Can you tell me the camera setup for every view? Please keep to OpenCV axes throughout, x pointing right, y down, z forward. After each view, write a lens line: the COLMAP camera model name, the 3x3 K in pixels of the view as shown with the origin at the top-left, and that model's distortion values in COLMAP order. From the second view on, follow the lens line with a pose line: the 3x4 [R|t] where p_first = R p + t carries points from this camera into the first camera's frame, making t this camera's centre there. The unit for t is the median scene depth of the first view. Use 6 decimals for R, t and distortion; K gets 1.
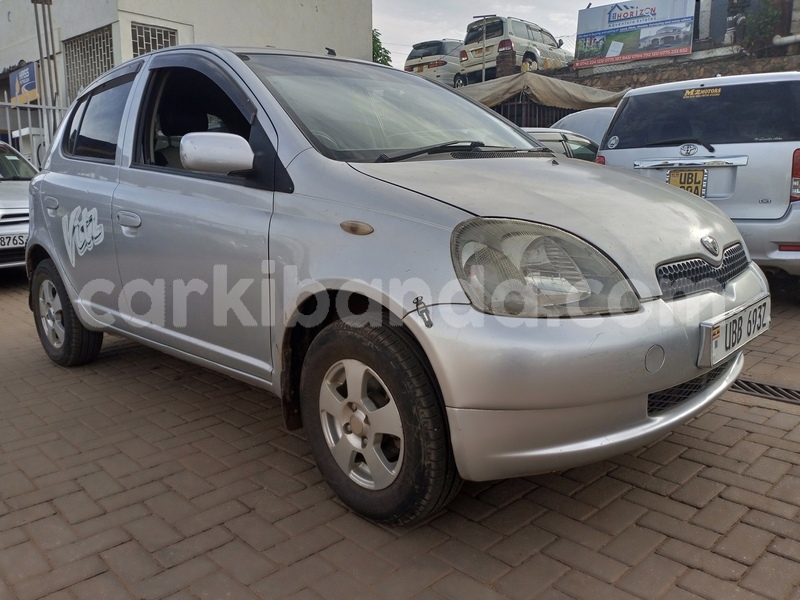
lens RADIAL K [[640.7, 0, 402.0], [0, 640.7, 298.3], [0, 0, 1]] dist [0.069984, -0.155606]
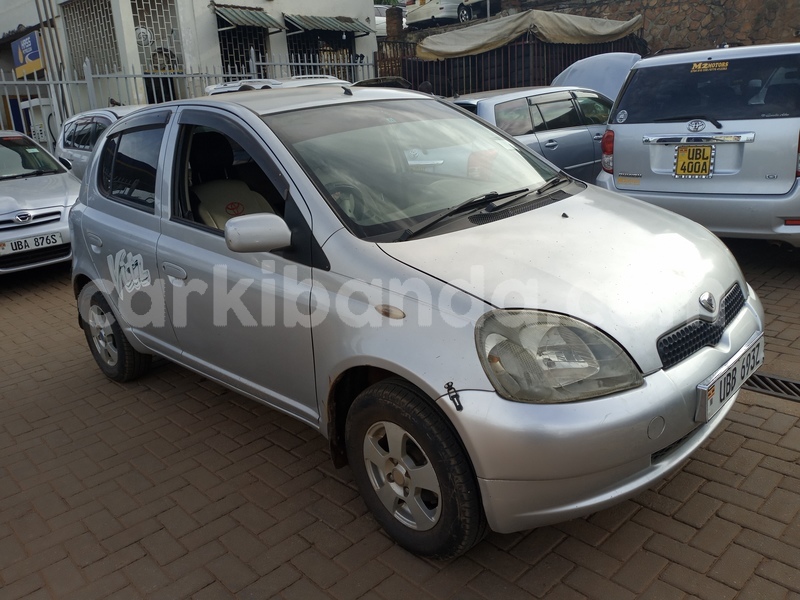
lens RADIAL K [[638.0, 0, 400.5], [0, 638.0, 297.2], [0, 0, 1]] dist [0.060289, -0.132604]
pose [[0.998371, -0.050603, -0.026342, -0.017924], [0.053130, 0.992921, 0.106235, -0.216398], [0.020780, -0.107461, 0.993992, -0.097724]]
